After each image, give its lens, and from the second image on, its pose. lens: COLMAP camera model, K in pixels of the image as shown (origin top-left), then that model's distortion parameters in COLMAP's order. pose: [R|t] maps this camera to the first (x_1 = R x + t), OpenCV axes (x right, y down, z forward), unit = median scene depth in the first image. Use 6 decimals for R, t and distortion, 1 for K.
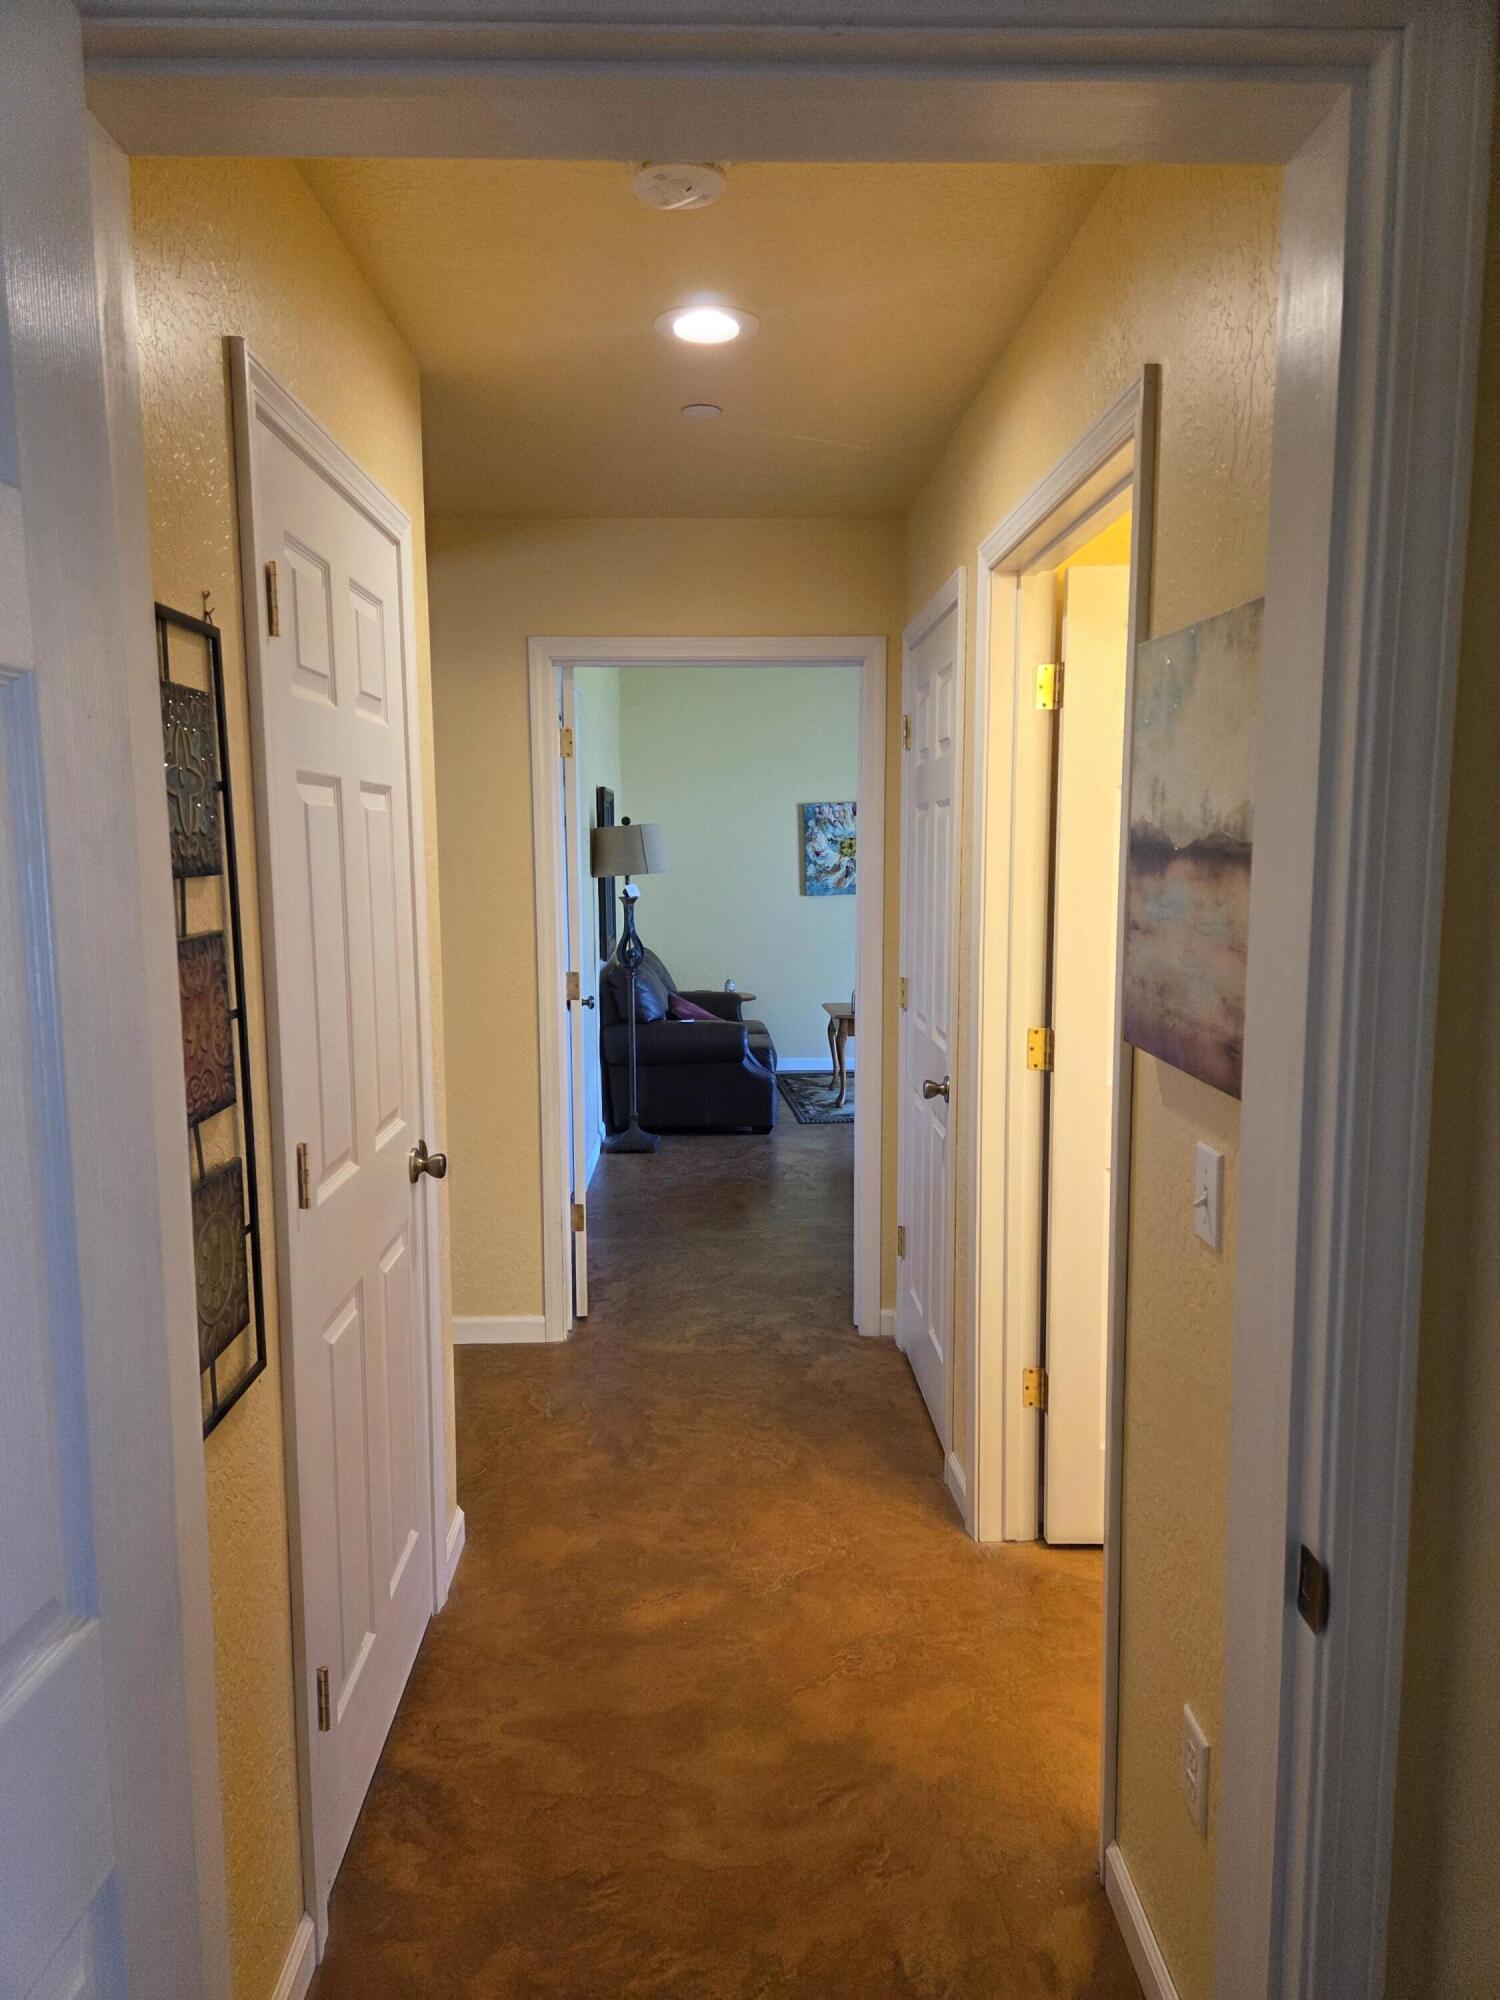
lens RADIAL K [[1329.6, 0, 750.0], [0, 1329.6, 1000.0], [0, 0, 1]] dist [0.068390, -0.056938]
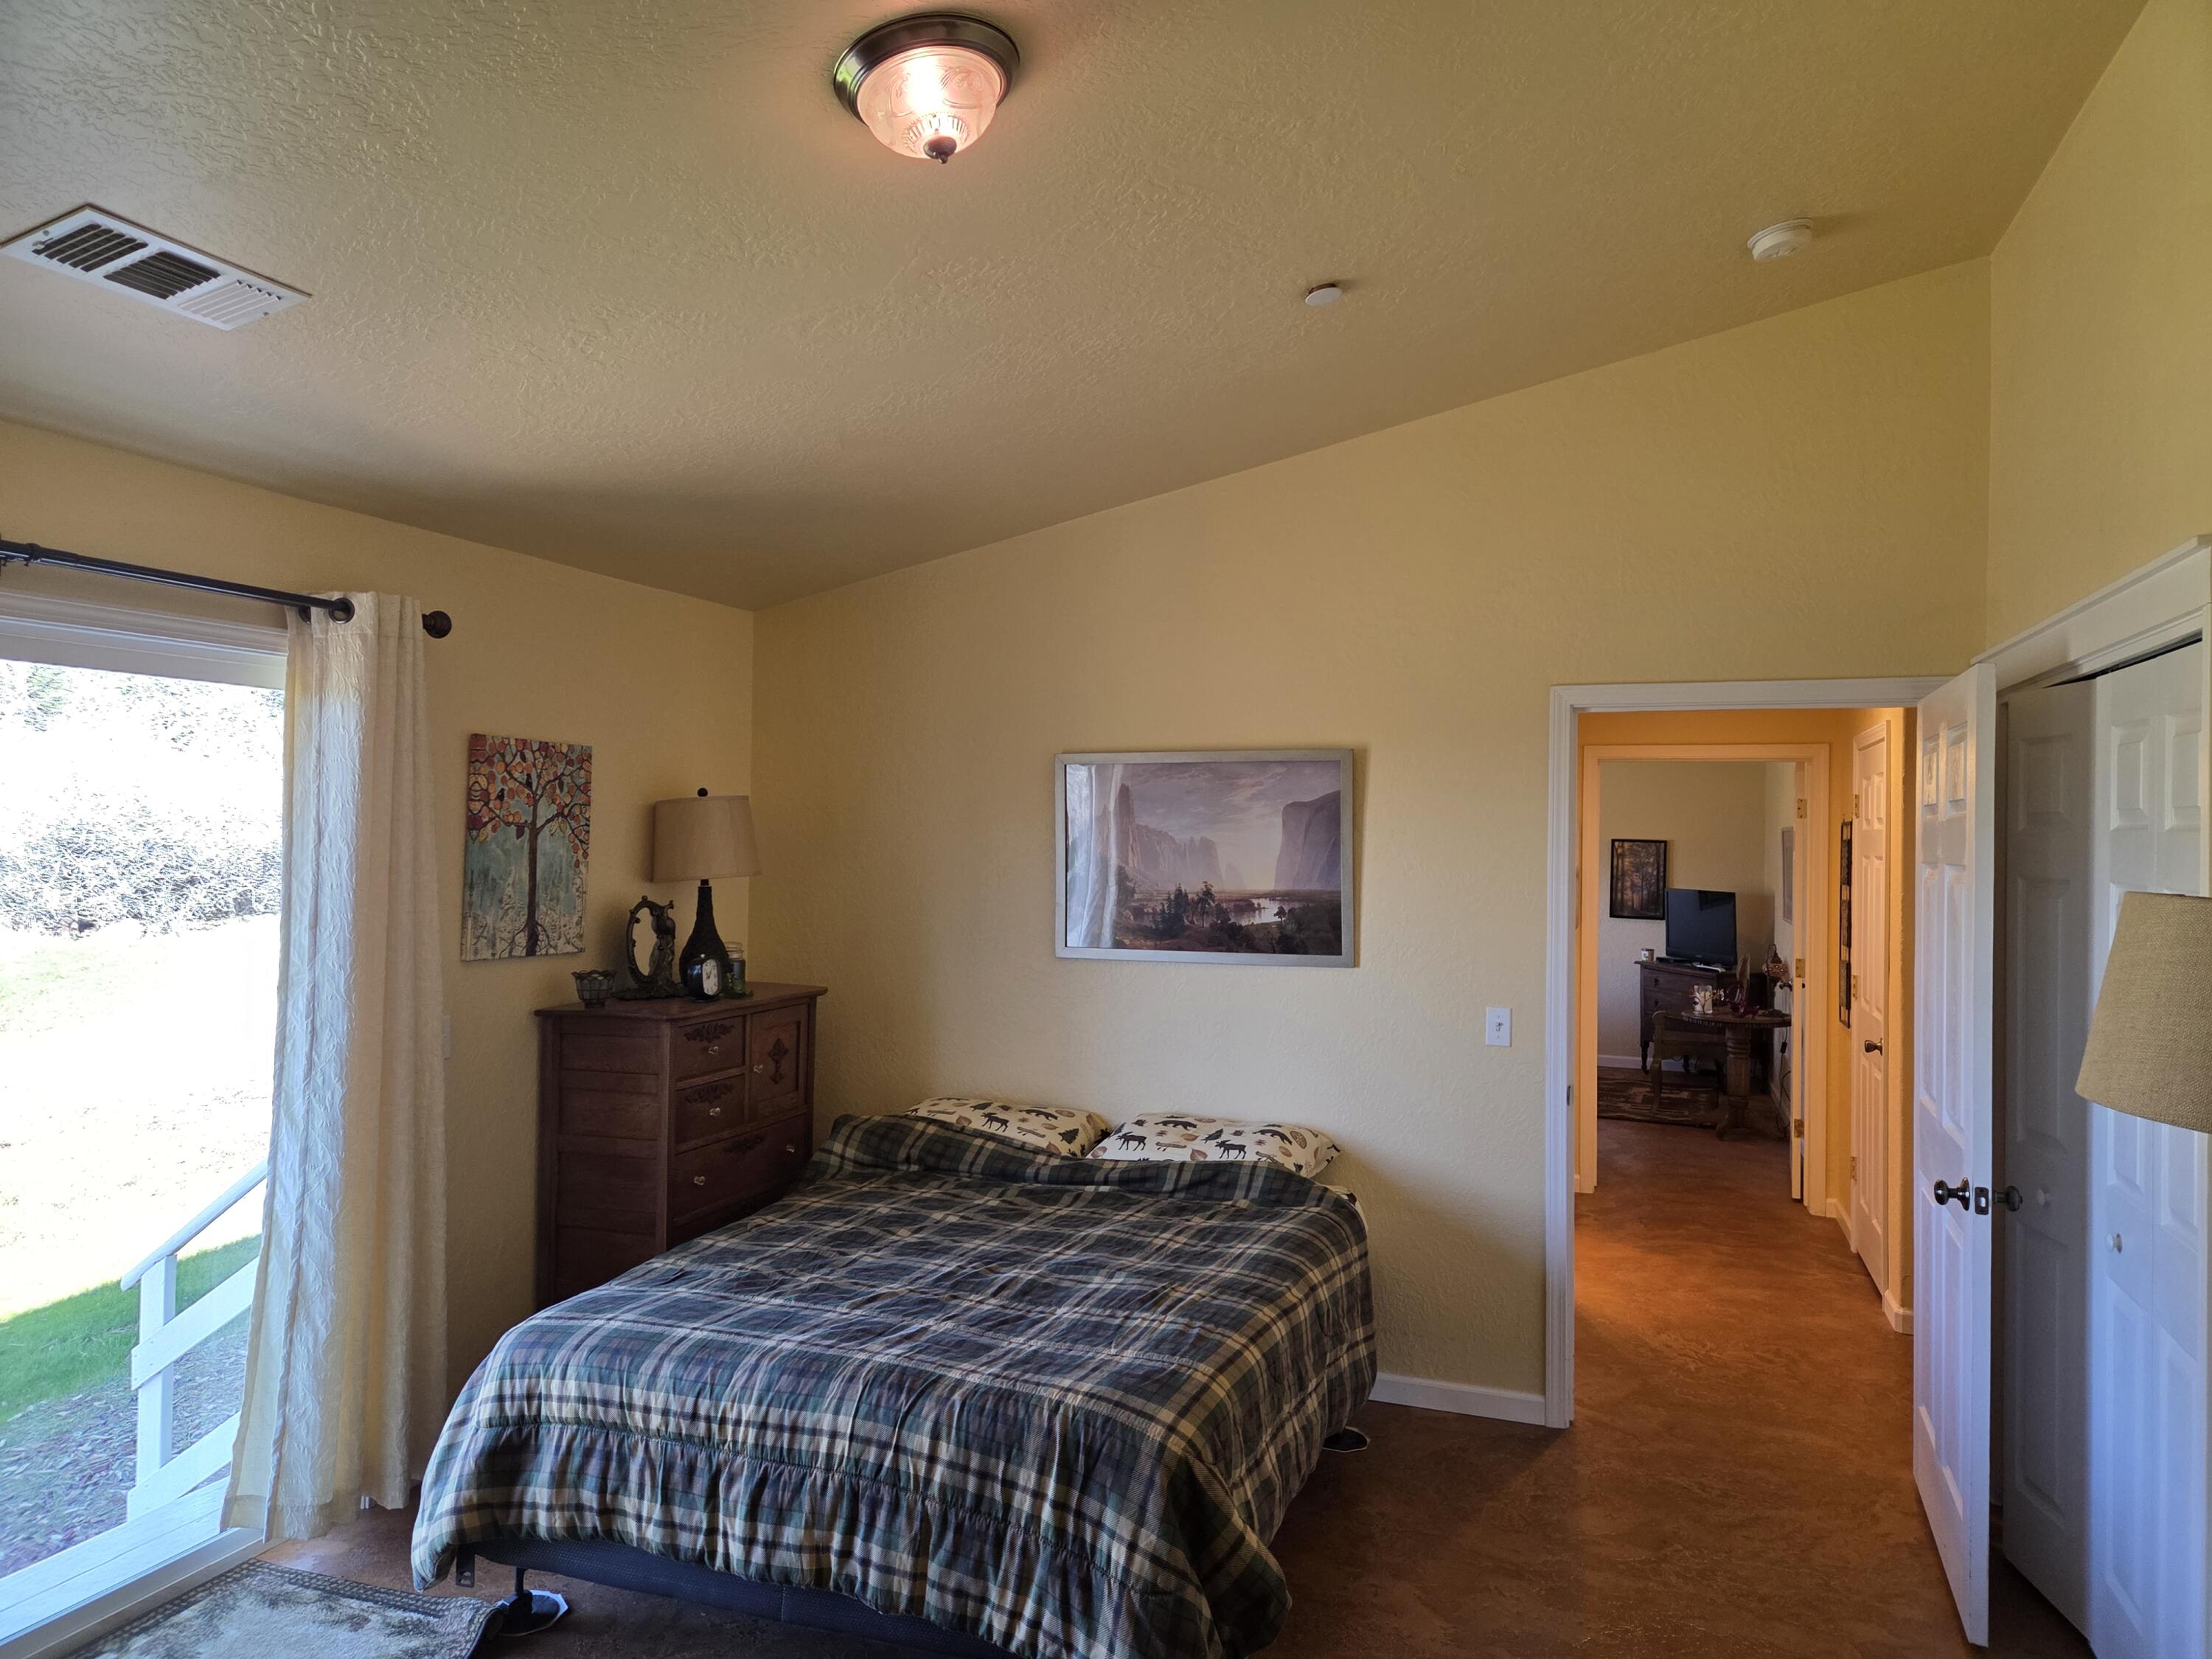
lens RADIAL K [[1470.5, 0, 1112.5], [0, 1470.5, 823.6], [0, 0, 1]] dist [0.068390, -0.056938]
pose [[-0.934032, -0.008935, 0.357078, 0.007555], [0.028510, 0.994633, 0.099463, -0.134420], [-0.356050, 0.103082, -0.928764, 1.014538]]
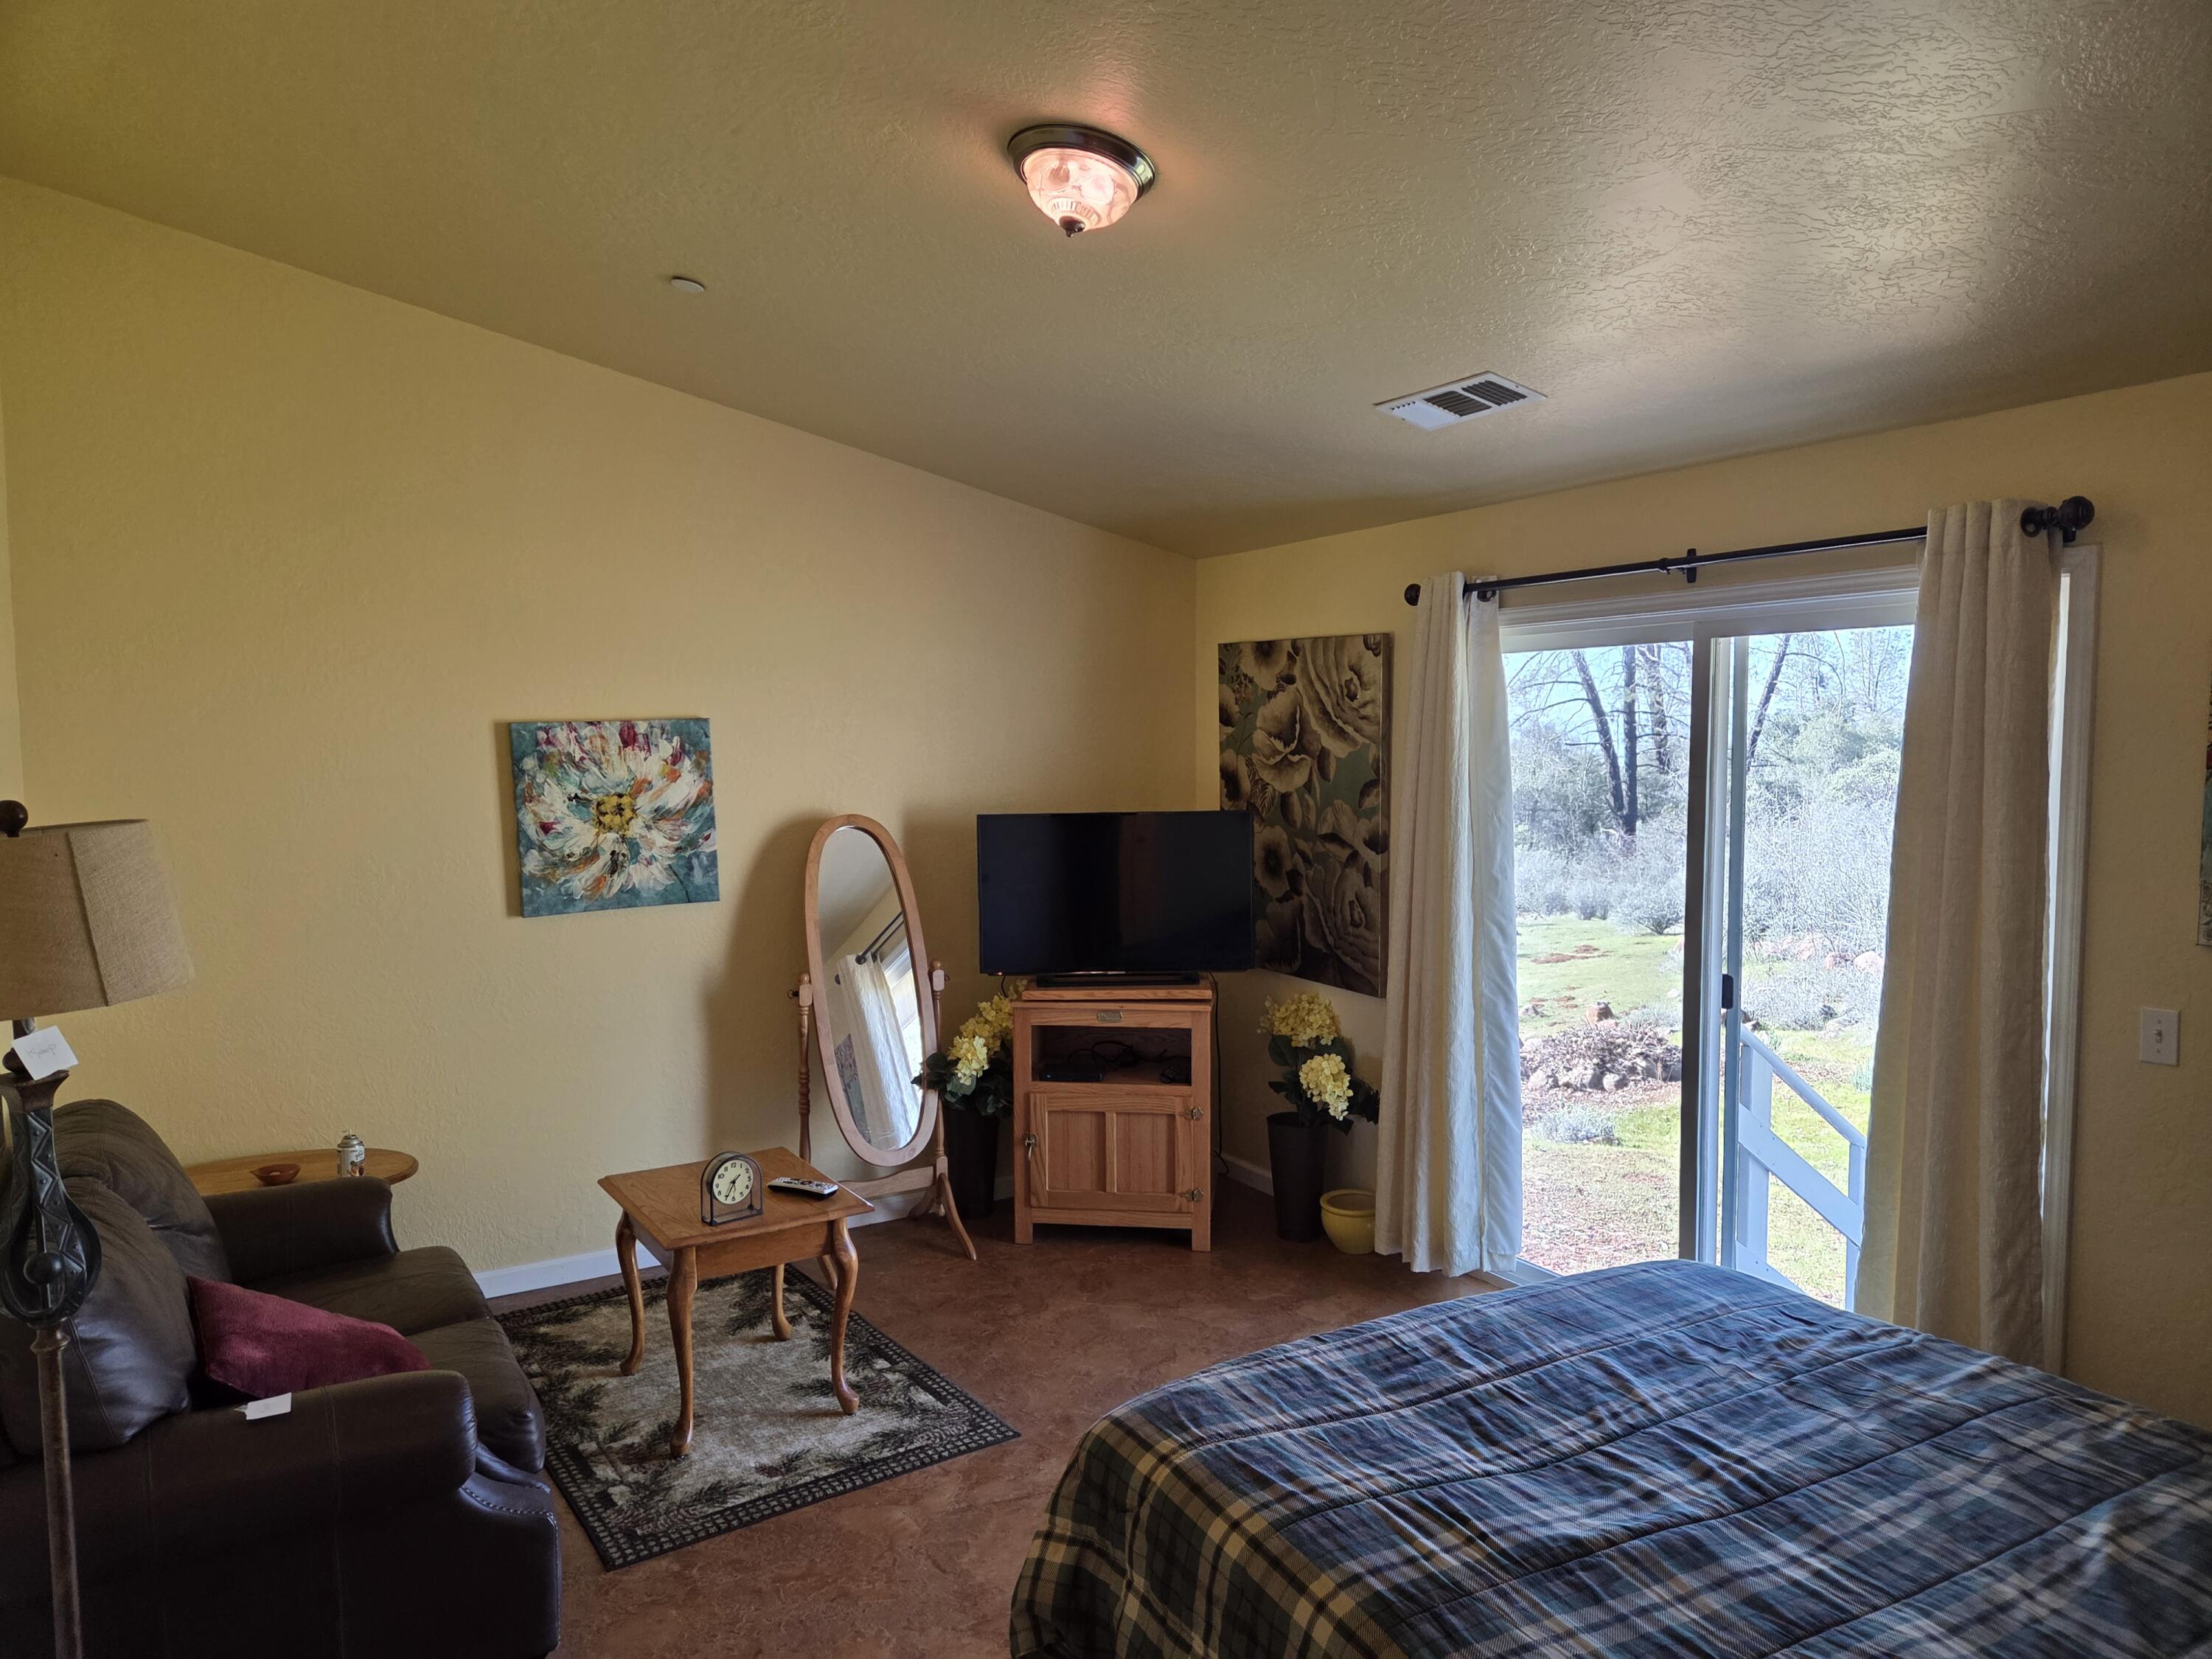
lens RADIAL K [[1470.5, 0, 1112.5], [0, 1470.5, 823.6], [0, 0, 1]] dist [0.068390, -0.056938]
pose [[0.870251, -0.032247, 0.491552, -0.033273], [0.060787, 0.997259, -0.042195, -0.076907], [-0.488844, 0.066600, 0.869825, 0.443408]]
